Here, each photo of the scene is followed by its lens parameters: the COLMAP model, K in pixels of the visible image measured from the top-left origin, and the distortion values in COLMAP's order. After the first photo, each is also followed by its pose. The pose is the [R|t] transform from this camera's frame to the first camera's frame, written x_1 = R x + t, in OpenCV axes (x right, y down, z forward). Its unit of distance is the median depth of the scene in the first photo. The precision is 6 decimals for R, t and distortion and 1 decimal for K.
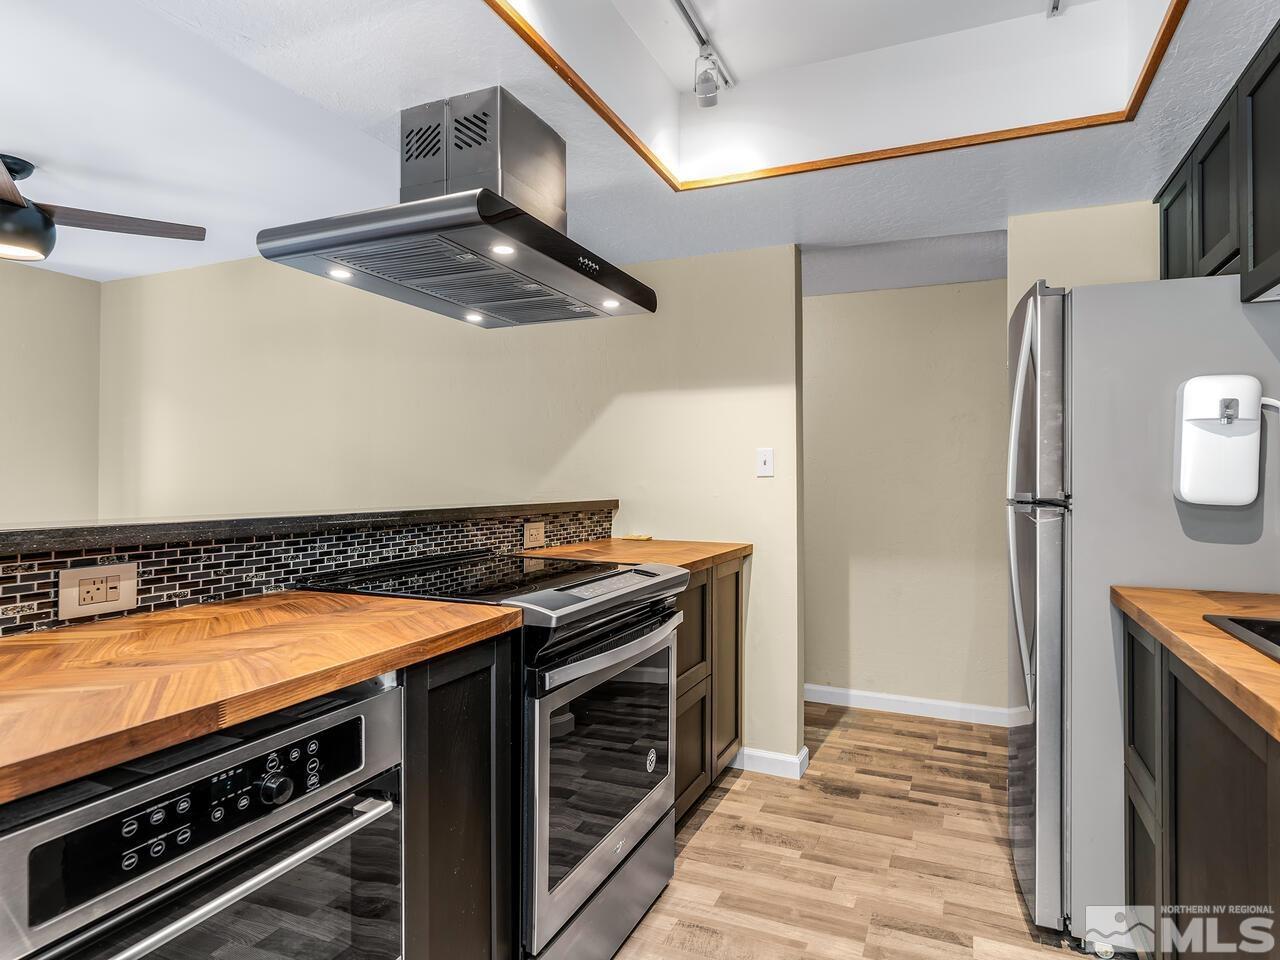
lens RADIAL K [[737.3, 0, 672.0], [0, 737.3, 466.1], [0, 0, 1]] dist [-0.003111, 0.000300]
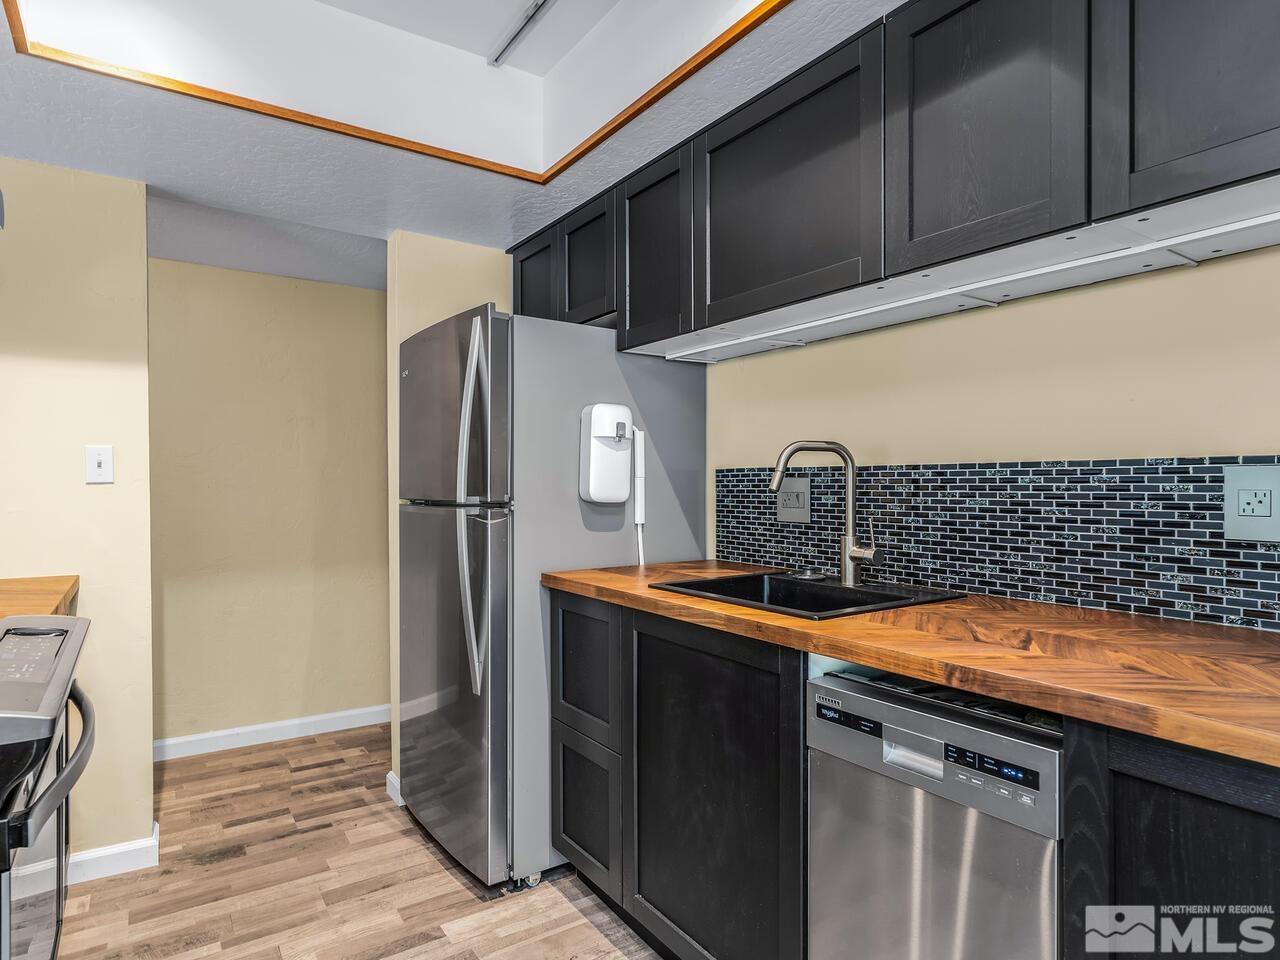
lens RADIAL K [[737.3, 0, 627.4], [0, 737.3, 482.3], [0, 0, 1]] dist [-0.003111, 0.000300]
pose [[0.549910, -0.005296, 0.835207, -0.219141], [-0.008709, 0.999889, 0.012075, 0.000193], [-0.835178, -0.013914, 0.549803, 0.155805]]
